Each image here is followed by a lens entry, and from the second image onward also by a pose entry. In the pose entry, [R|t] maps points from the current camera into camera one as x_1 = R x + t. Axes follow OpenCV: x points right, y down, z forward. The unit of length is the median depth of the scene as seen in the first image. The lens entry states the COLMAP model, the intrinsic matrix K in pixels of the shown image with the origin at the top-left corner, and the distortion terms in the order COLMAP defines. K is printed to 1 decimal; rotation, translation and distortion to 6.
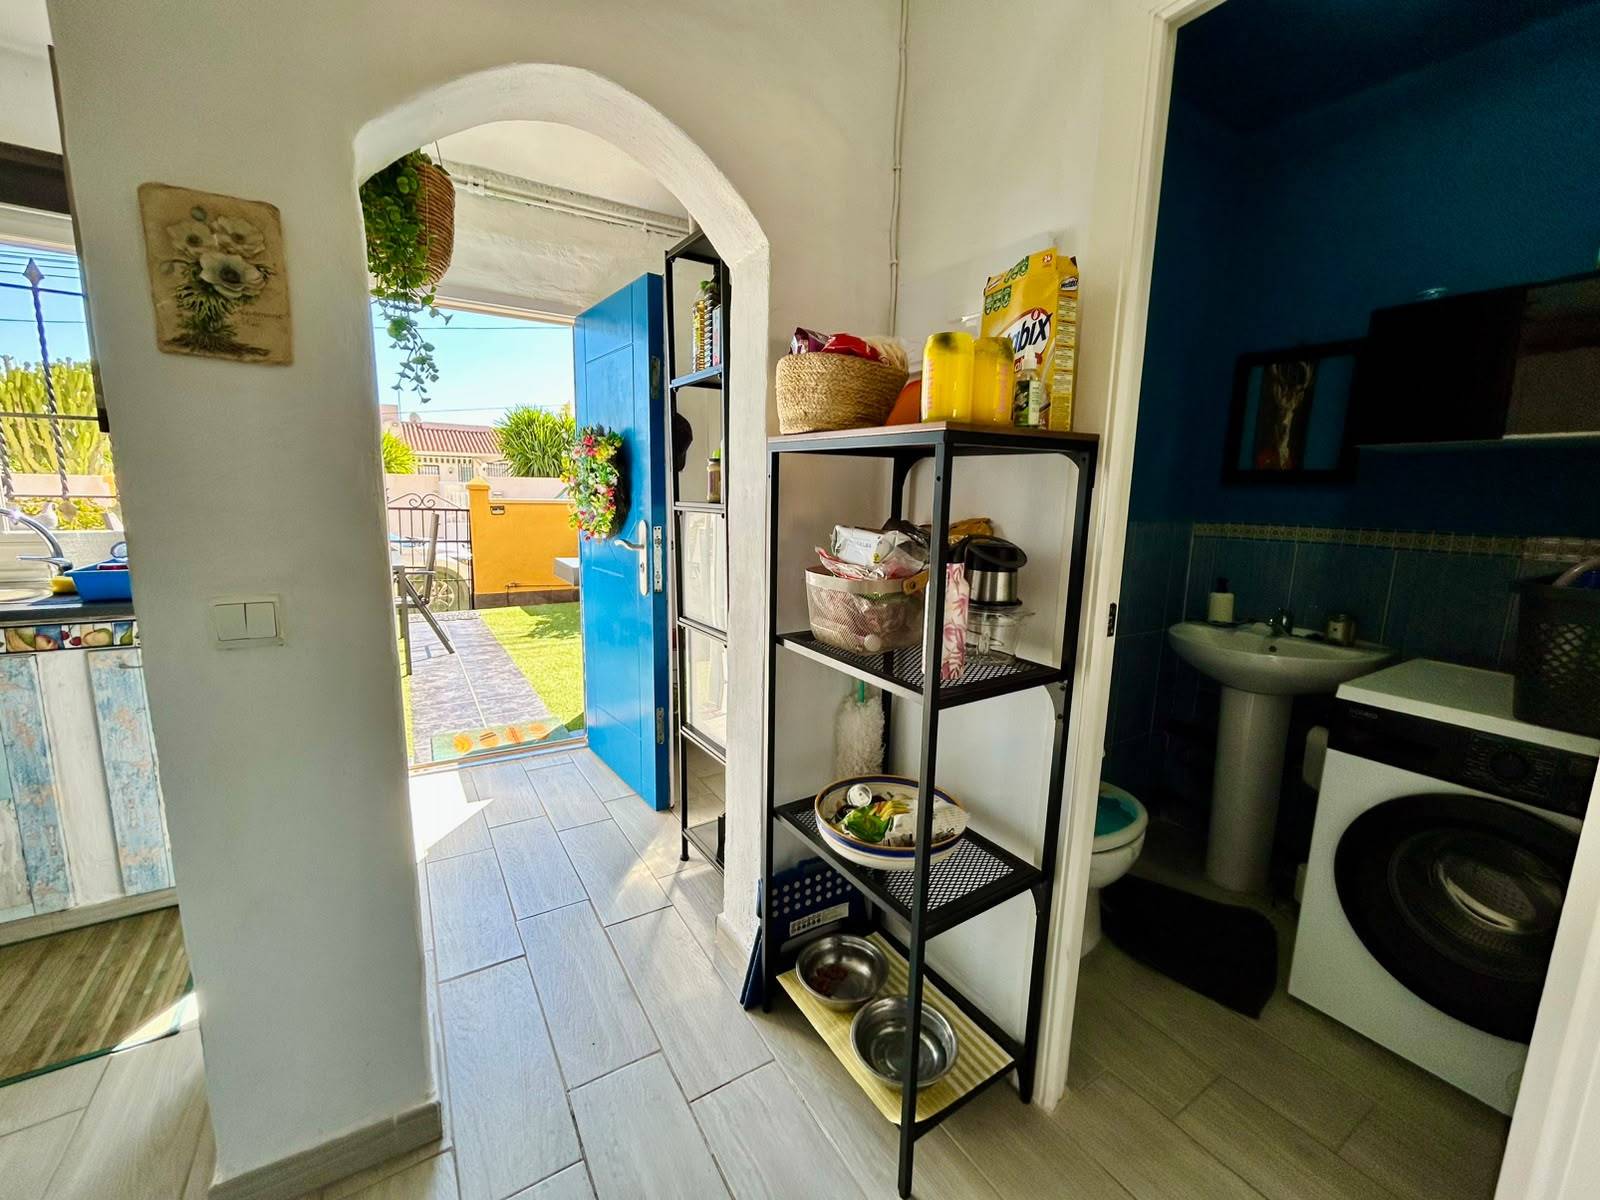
lens RADIAL K [[648.5, 0, 800.2], [0, 648.5, 598.3], [0, 0, 1]] dist [-0.000795, 0.000741]
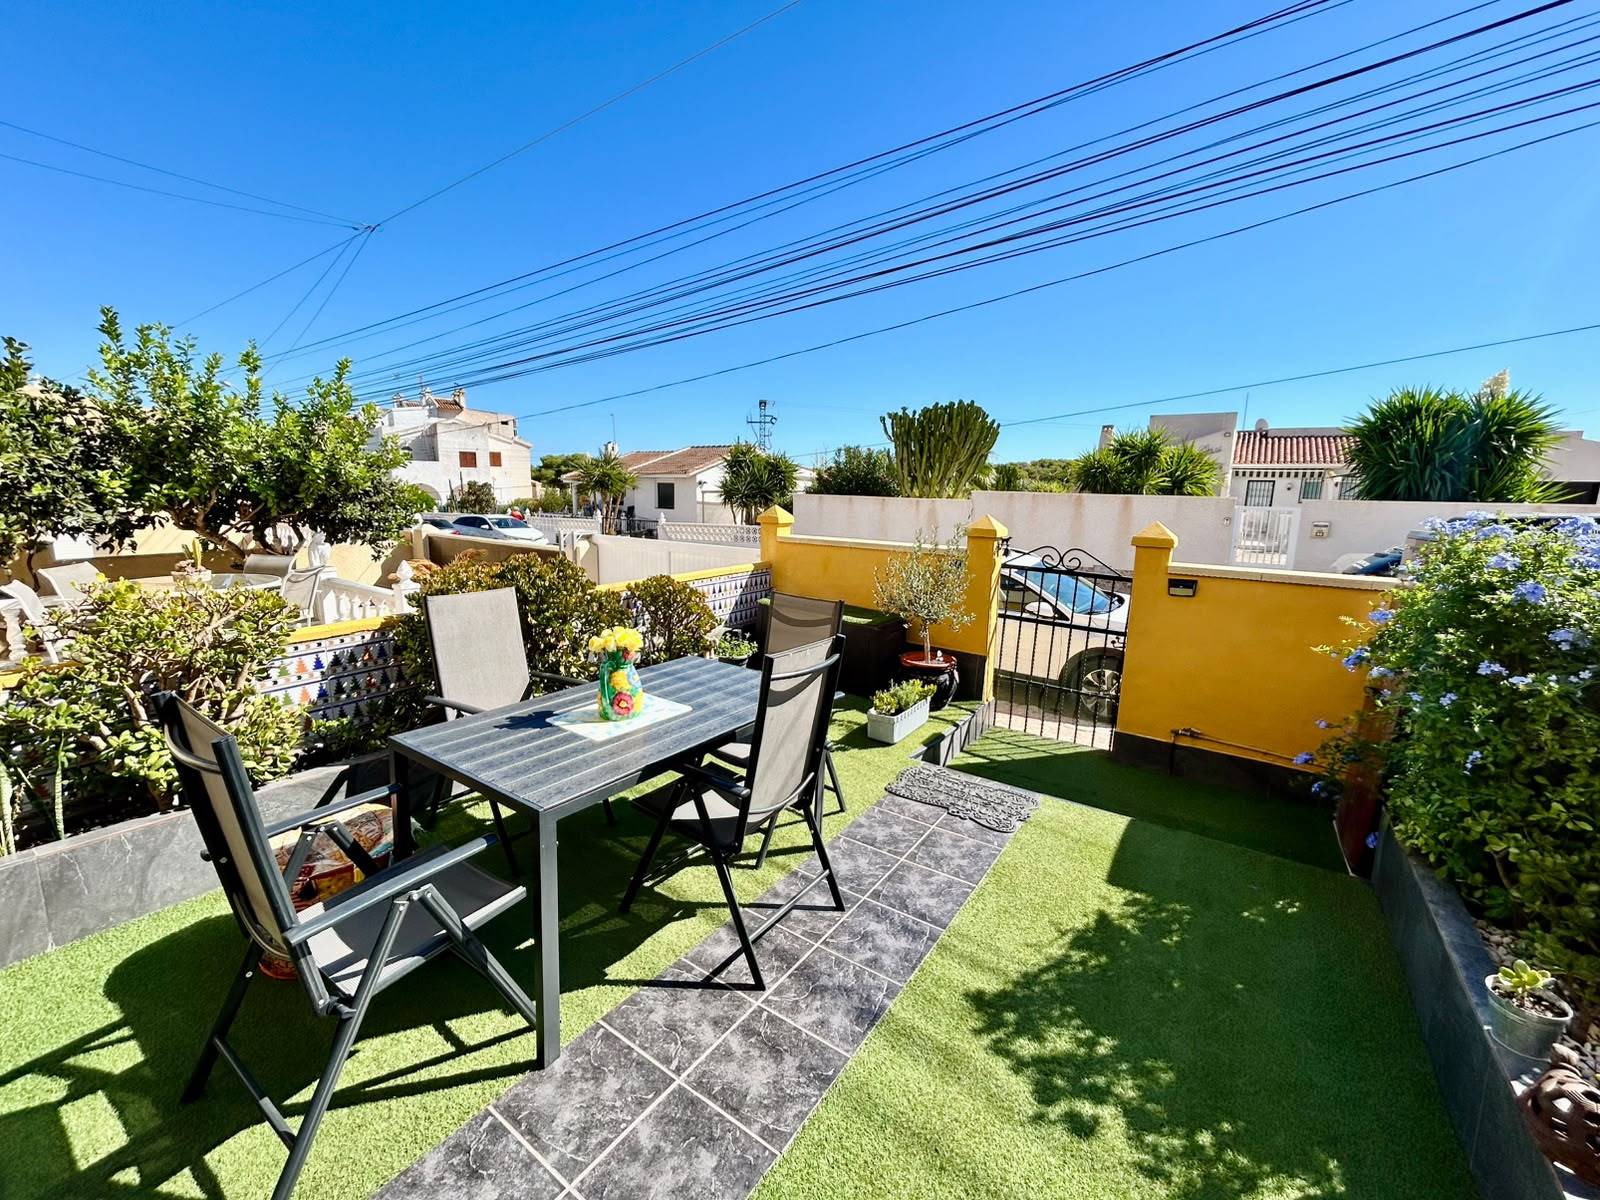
lens RADIAL K [[648.5, 0, 807.8], [0, 648.5, 601.1], [0, 0, 1]] dist [-0.000795, 0.000741]
pose [[0.399477, 0.150913, -0.904236, -0.035462], [-0.163057, 0.982326, 0.091911, -0.036613], [0.902126, 0.110725, 0.417024, 0.153527]]
